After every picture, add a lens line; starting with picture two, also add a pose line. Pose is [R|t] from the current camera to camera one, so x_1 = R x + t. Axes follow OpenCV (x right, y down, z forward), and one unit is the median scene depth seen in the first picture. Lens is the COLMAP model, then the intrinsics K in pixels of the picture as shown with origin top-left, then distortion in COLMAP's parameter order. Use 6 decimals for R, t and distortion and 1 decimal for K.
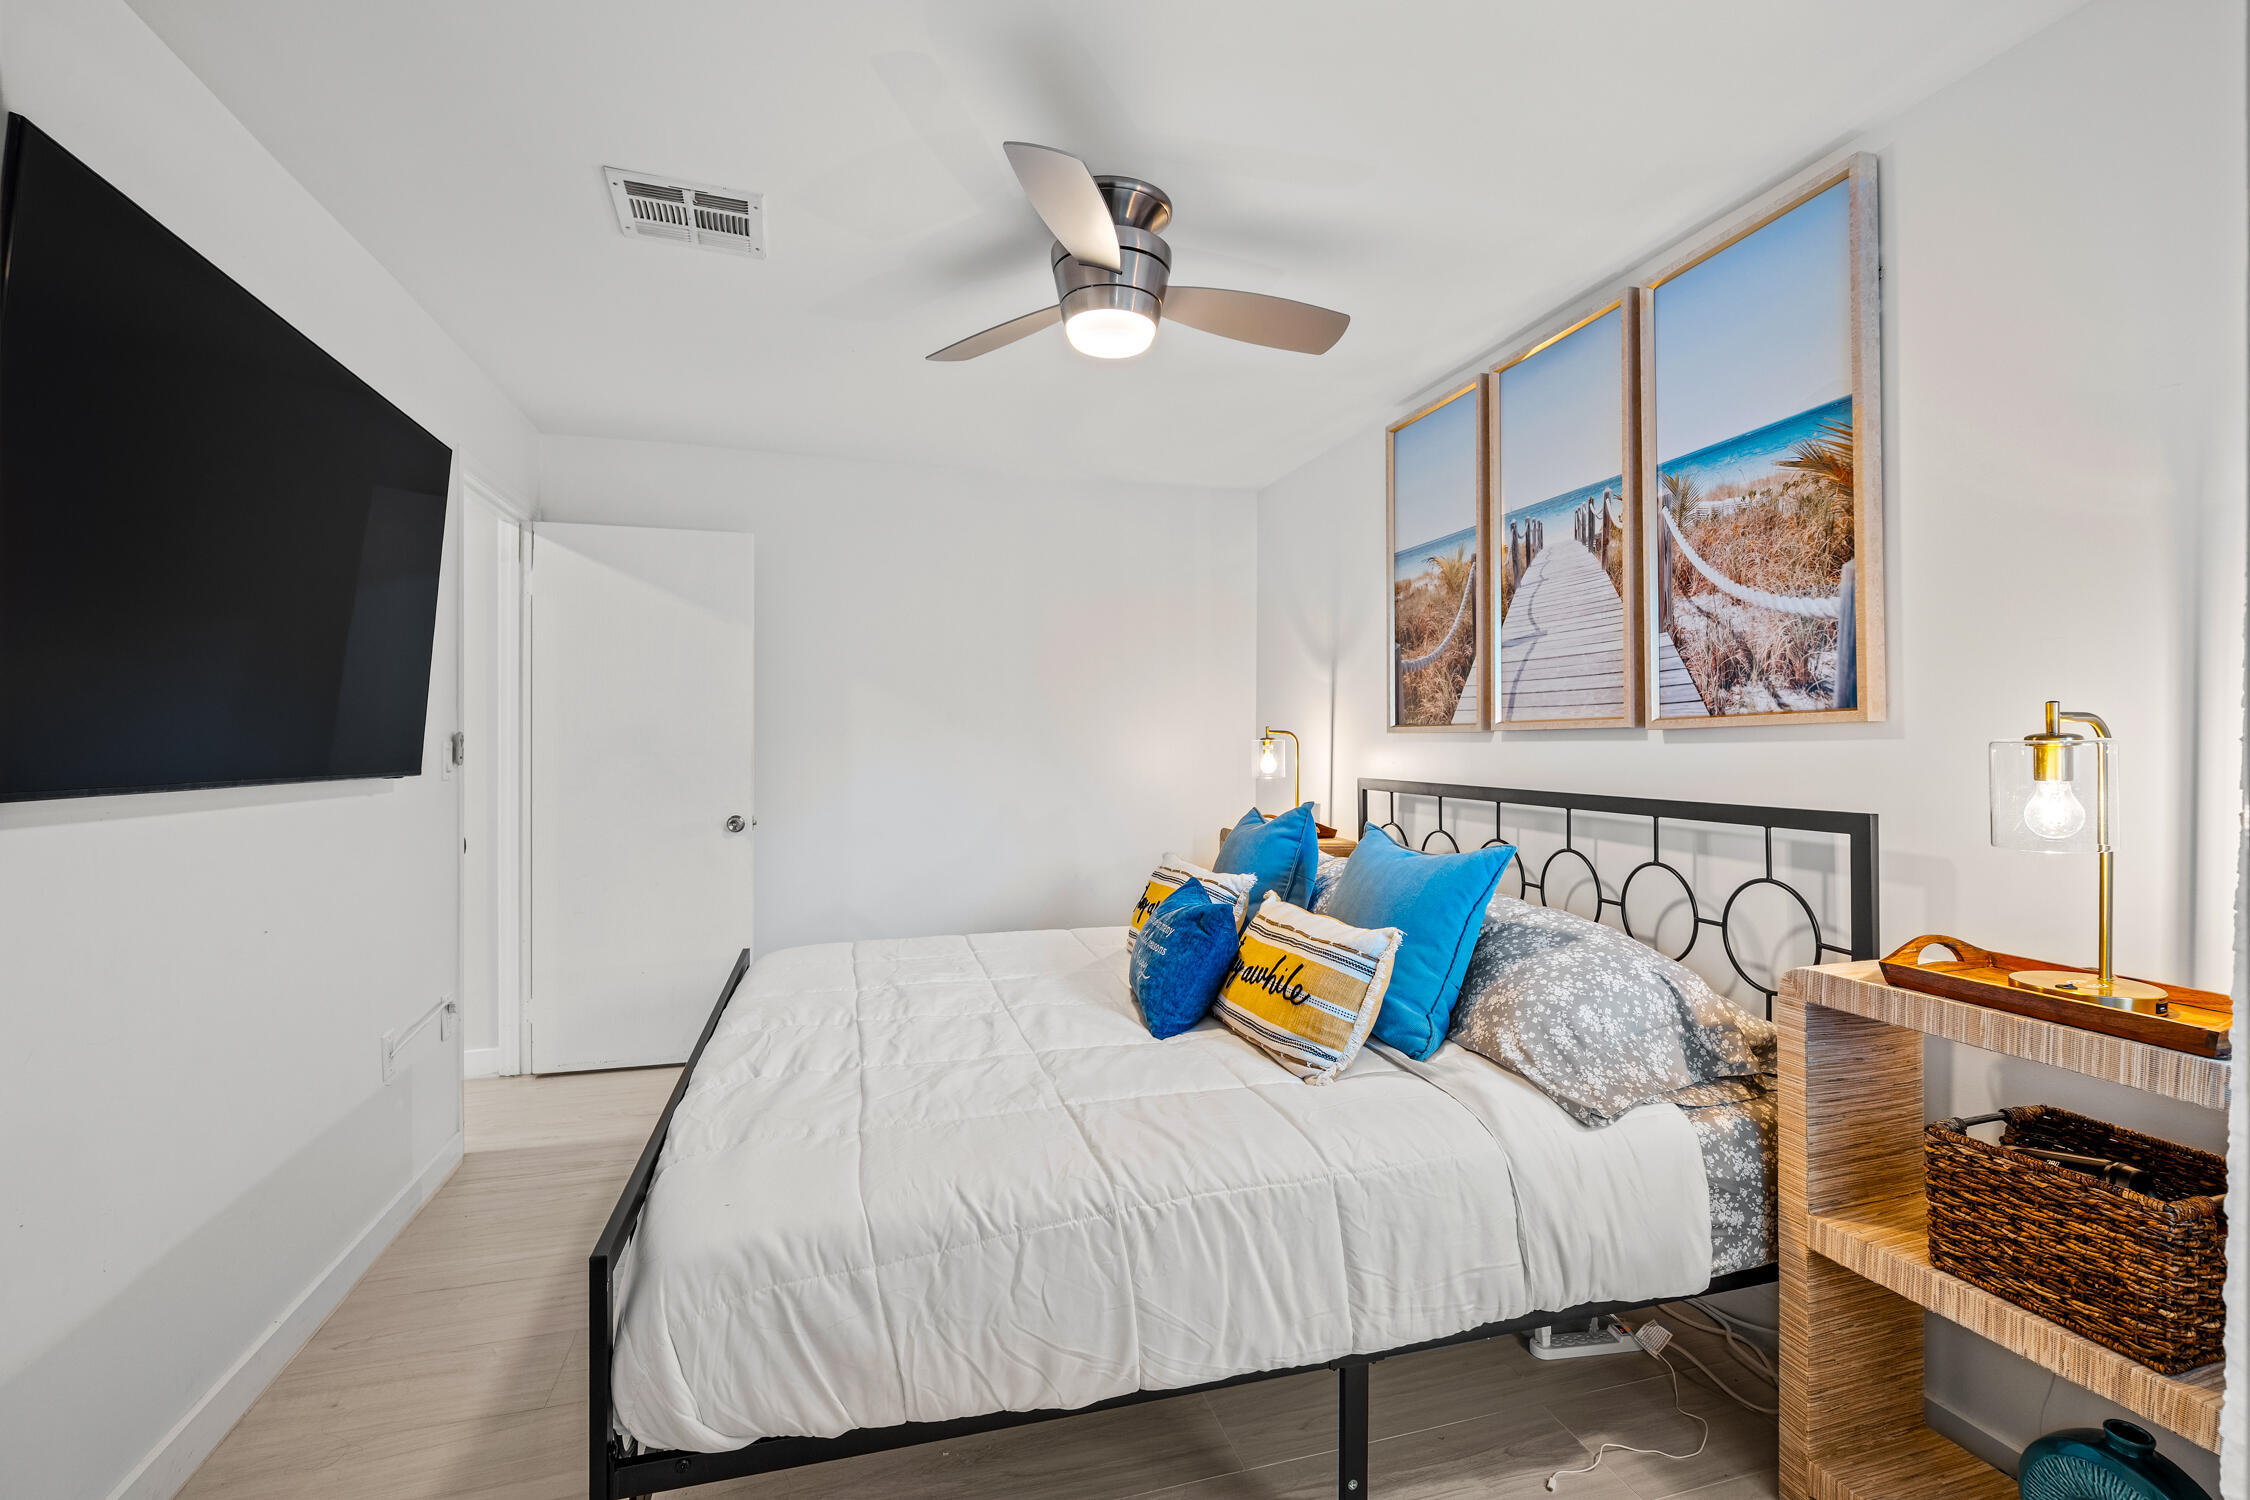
lens RADIAL K [[1017.9, 0, 1142.1], [0, 1017.9, 734.2], [0, 0, 1]] dist [0.000761, 0.000458]
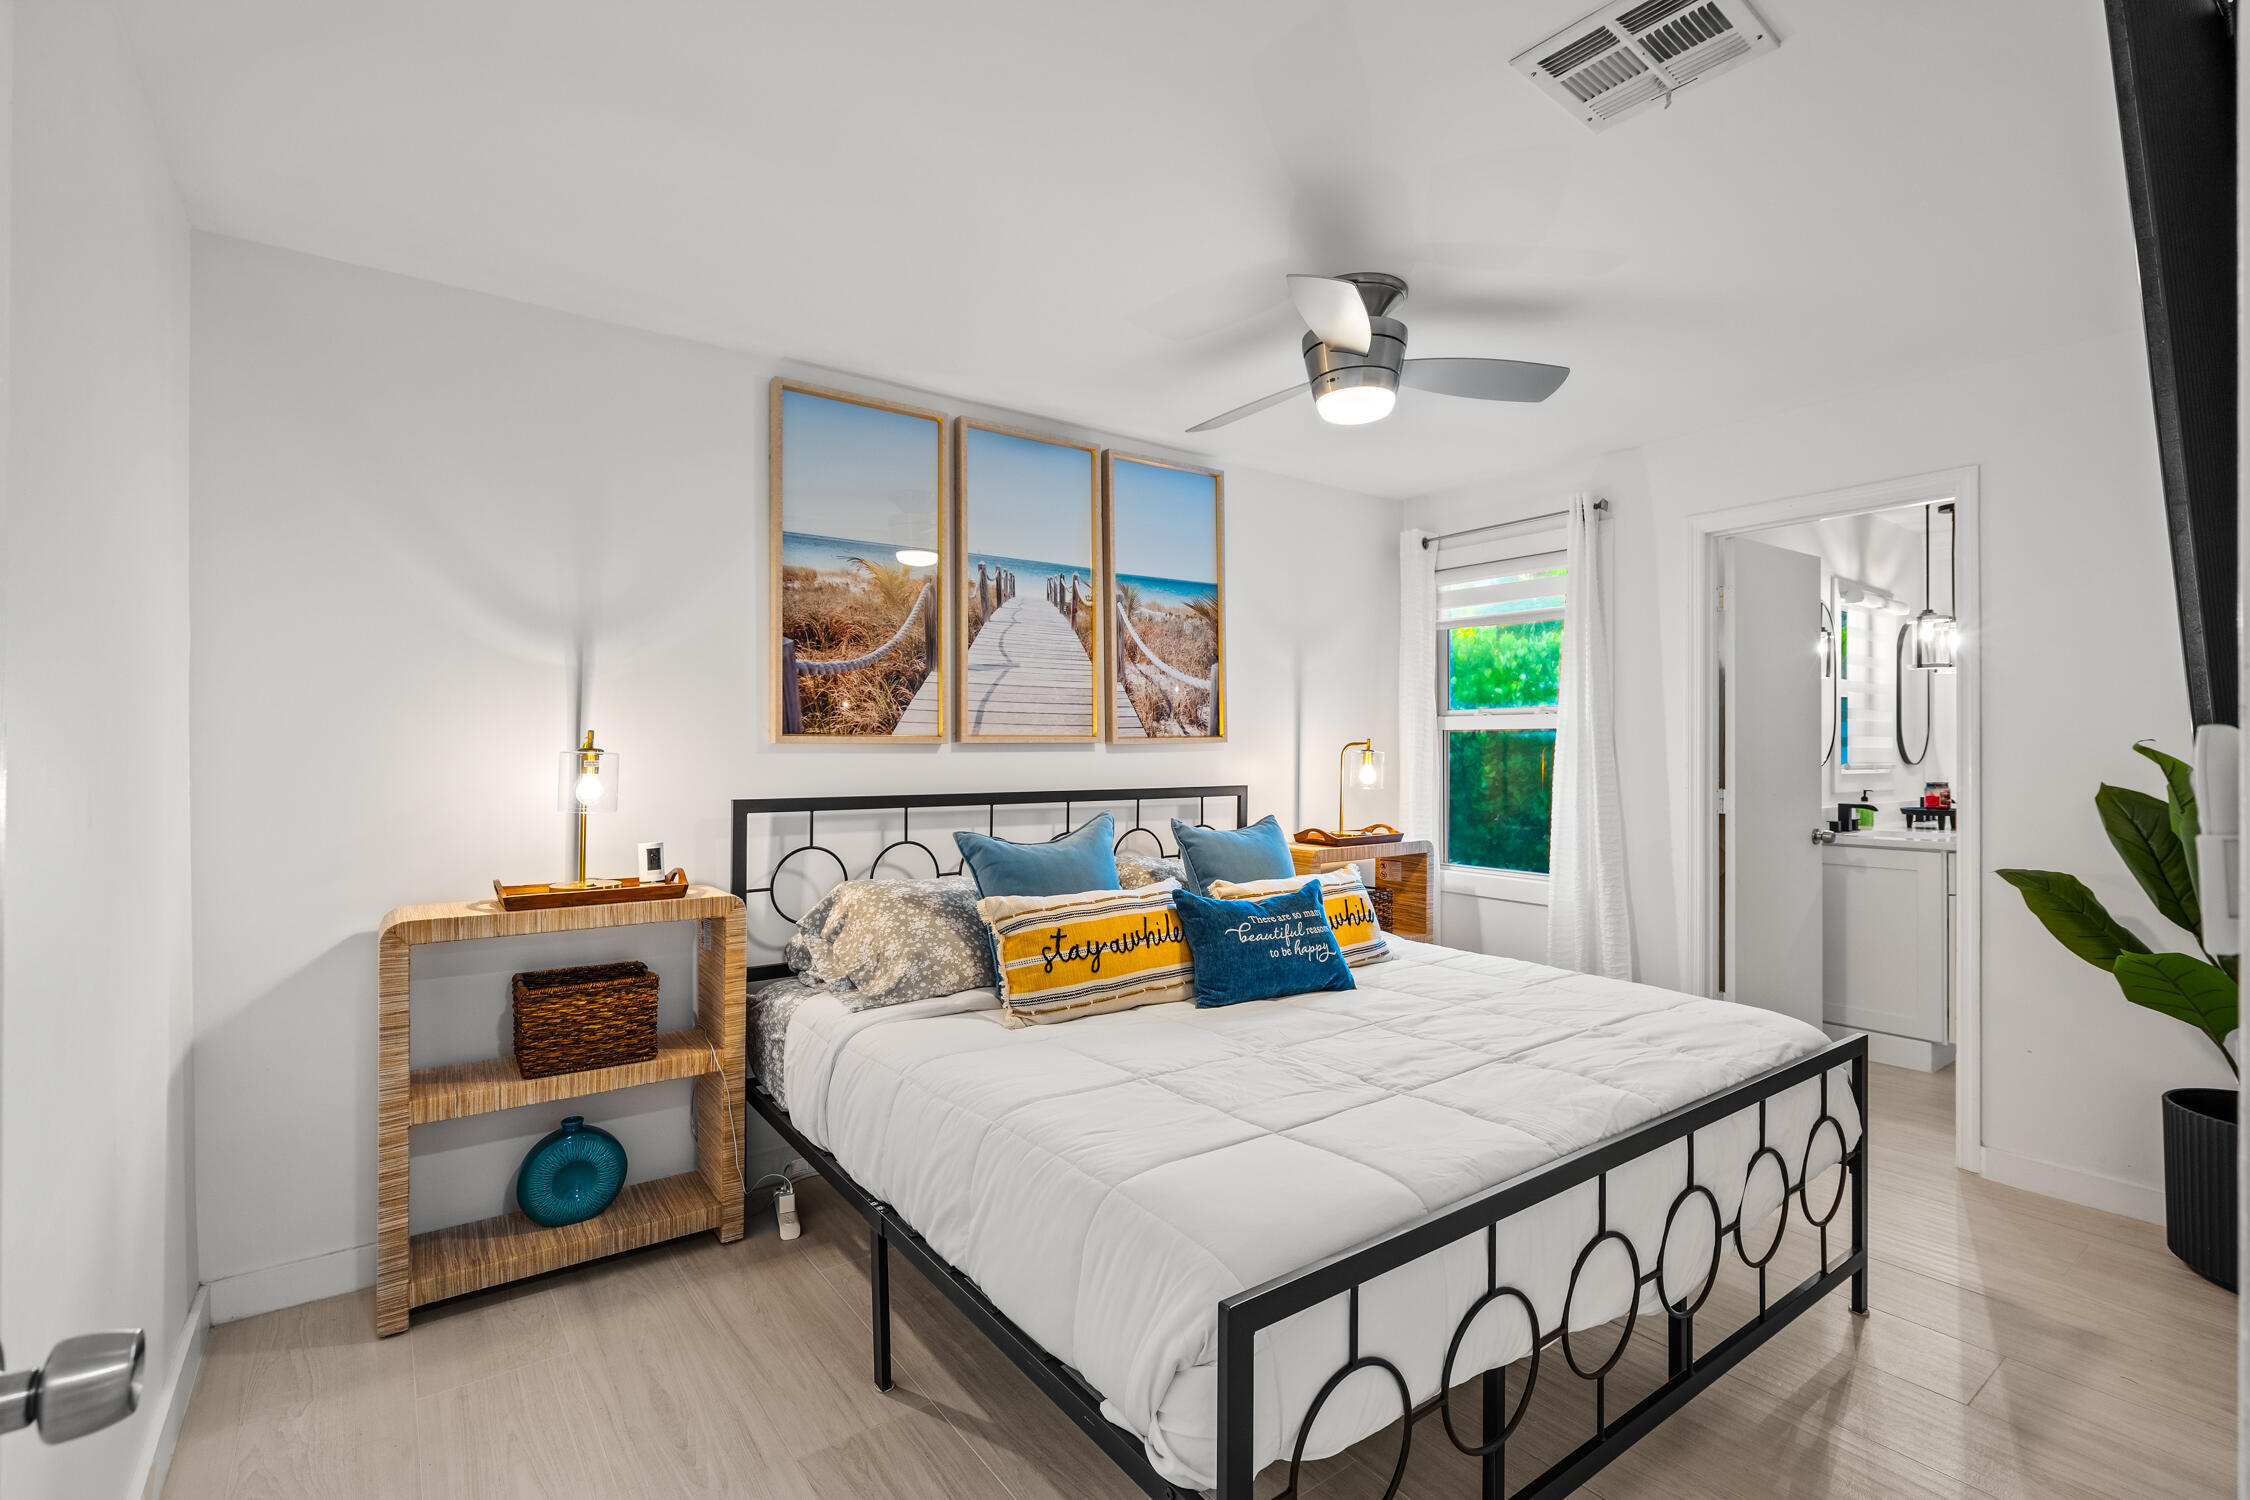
lens RADIAL K [[1017.9, 0, 1138.2], [0, 1017.9, 755.4], [0, 0, 1]] dist [0.000761, 0.000458]
pose [[-0.334897, -0.003546, 0.942248, -0.964075], [-0.005152, 0.999985, 0.001932, 0.008994], [-0.942241, -0.004207, -0.334910, 1.485558]]
